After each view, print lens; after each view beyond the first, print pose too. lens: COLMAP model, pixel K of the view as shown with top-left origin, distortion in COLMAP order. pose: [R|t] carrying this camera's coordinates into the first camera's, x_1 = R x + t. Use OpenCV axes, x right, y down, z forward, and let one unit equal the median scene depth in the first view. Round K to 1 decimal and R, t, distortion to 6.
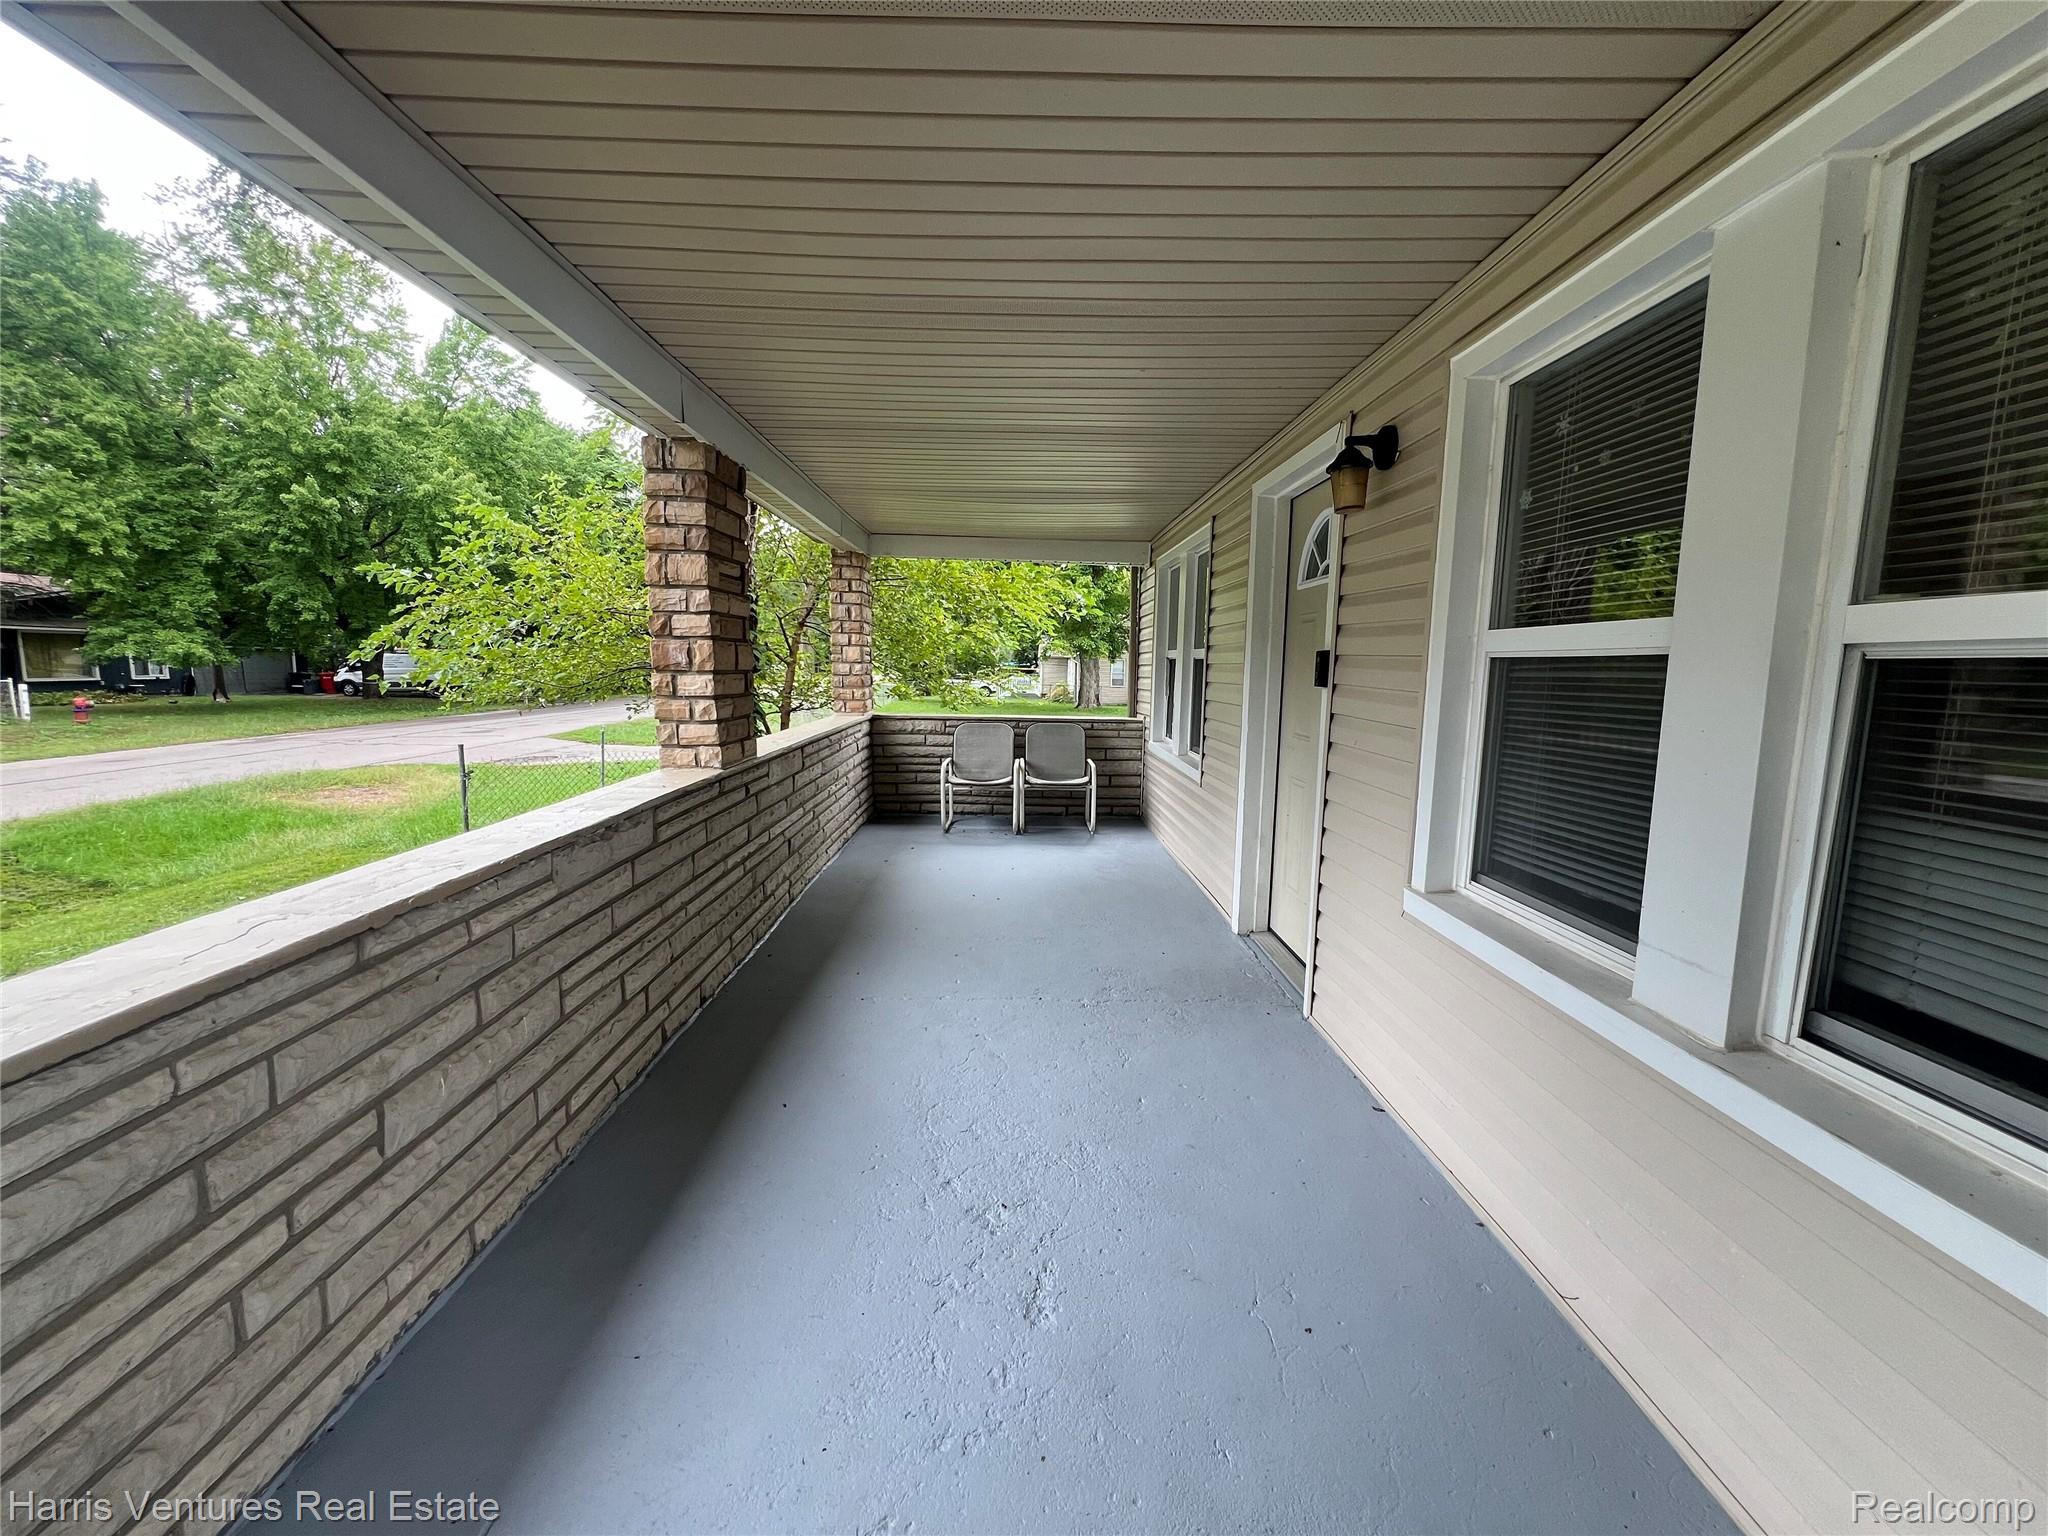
lens RADIAL K [[817.4, 0, 1019.4], [0, 817.4, 762.2], [0, 0, 1]] dist [0.000742, -0.000165]
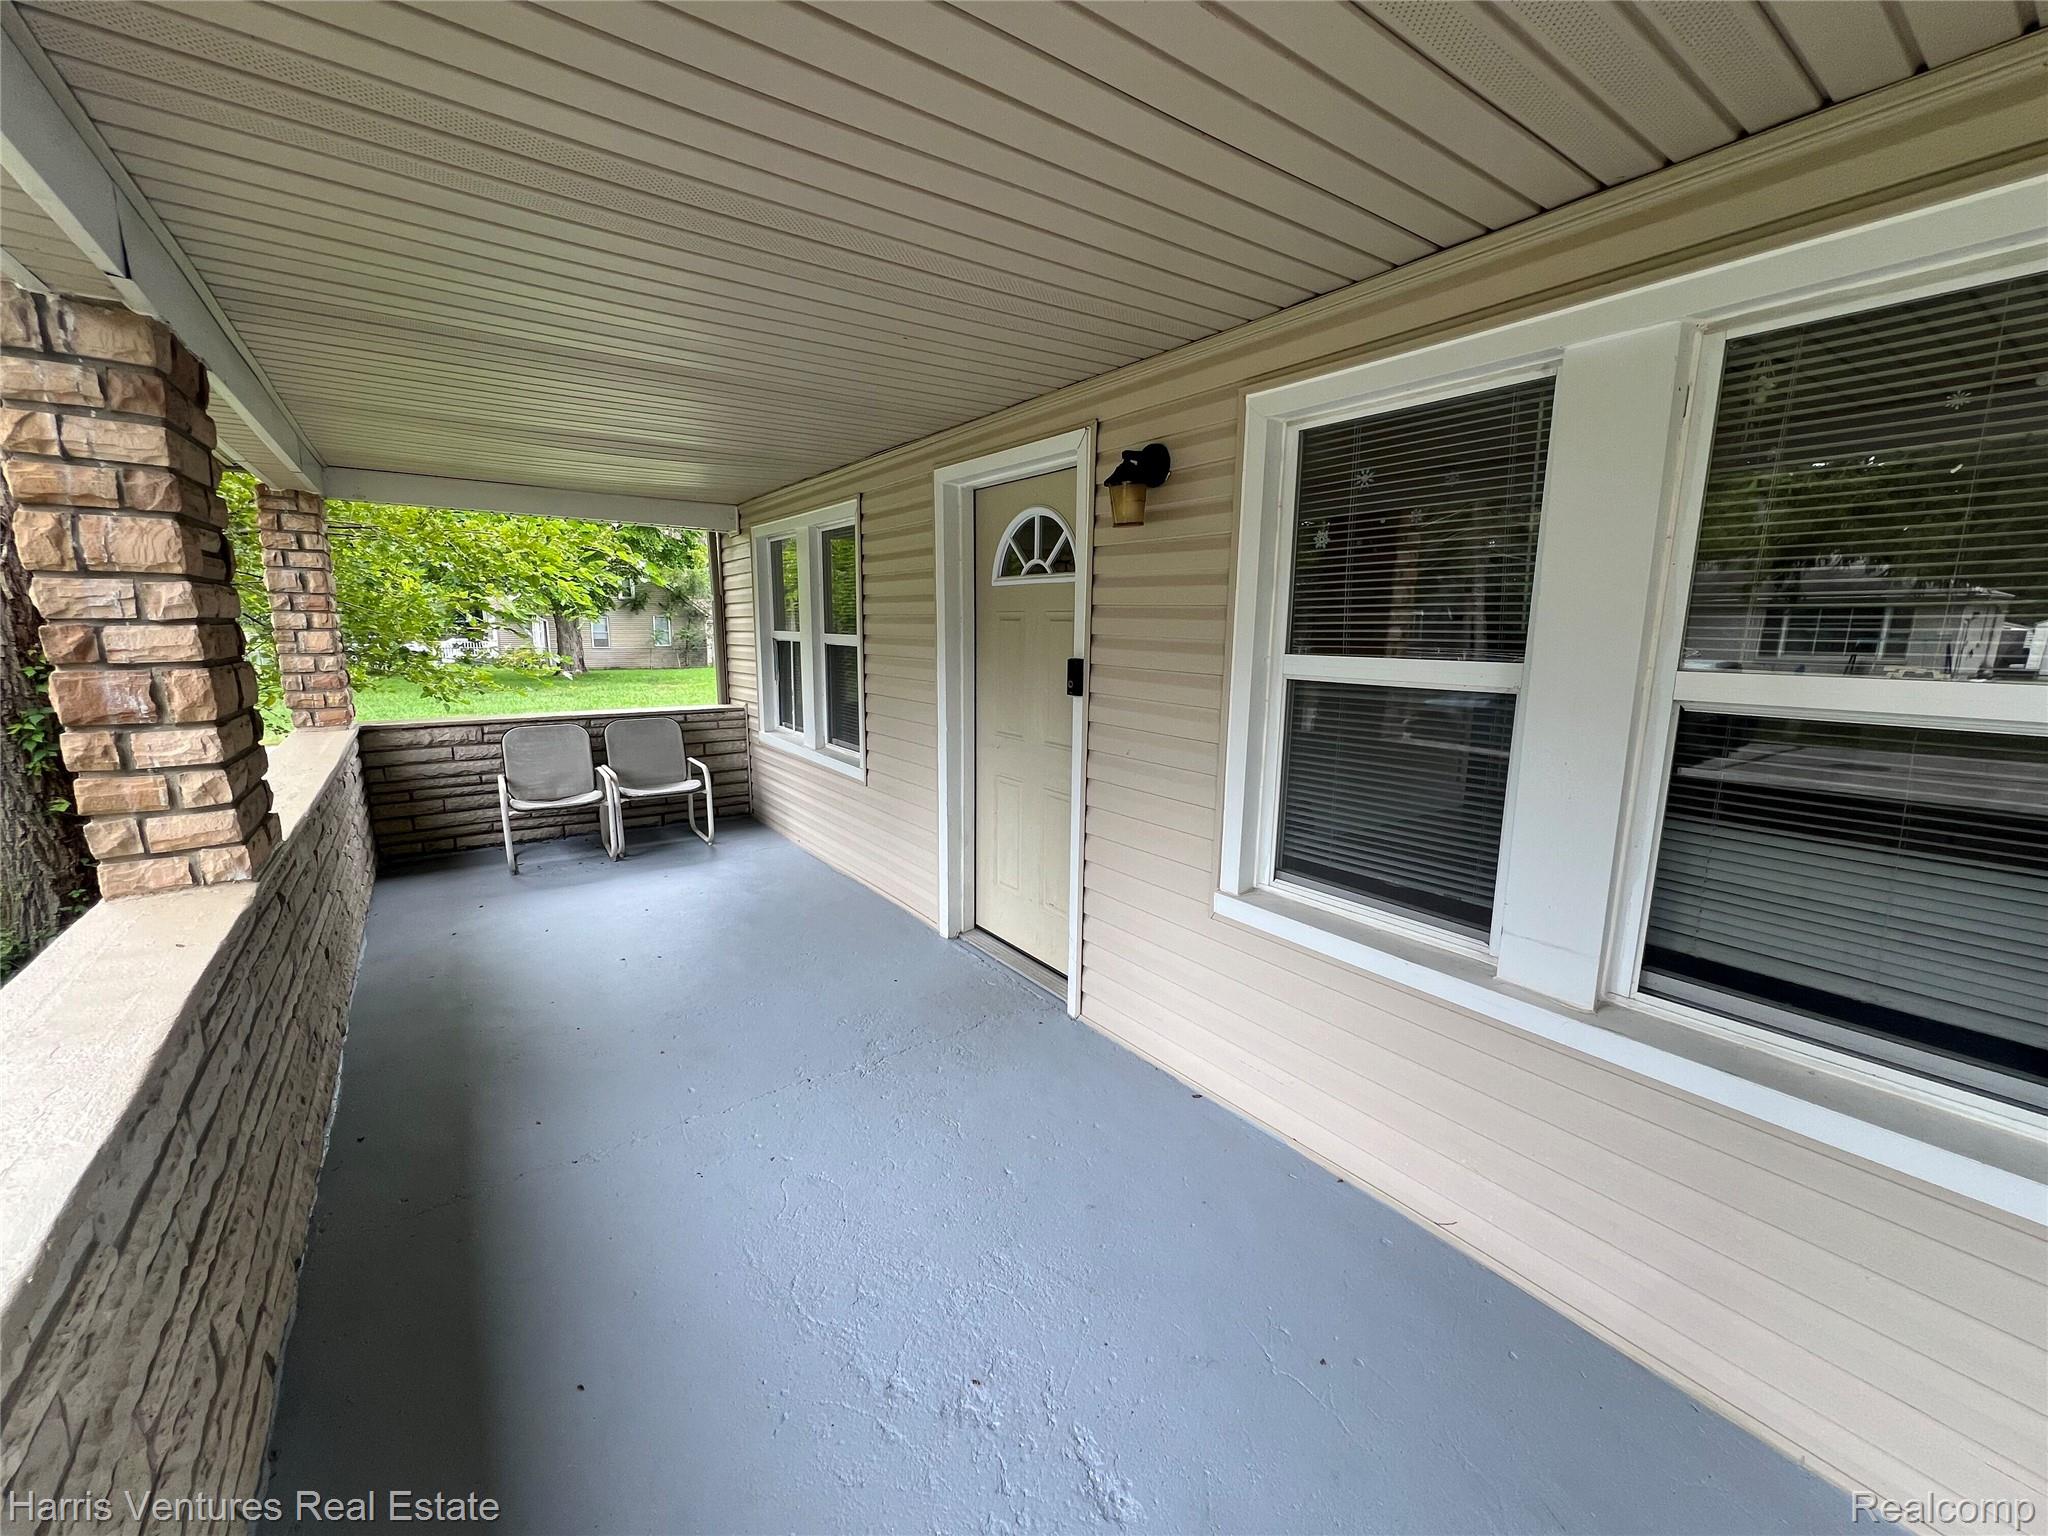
lens RADIAL K [[817.4, 0, 1019.4], [0, 817.4, 762.2], [0, 0, 1]] dist [0.000742, -0.000165]
pose [[0.822127, -0.105371, 0.559468, -0.234515], [0.073917, 0.994160, 0.078623, -0.086630], [-0.564485, -0.023284, 0.825115, 0.192896]]
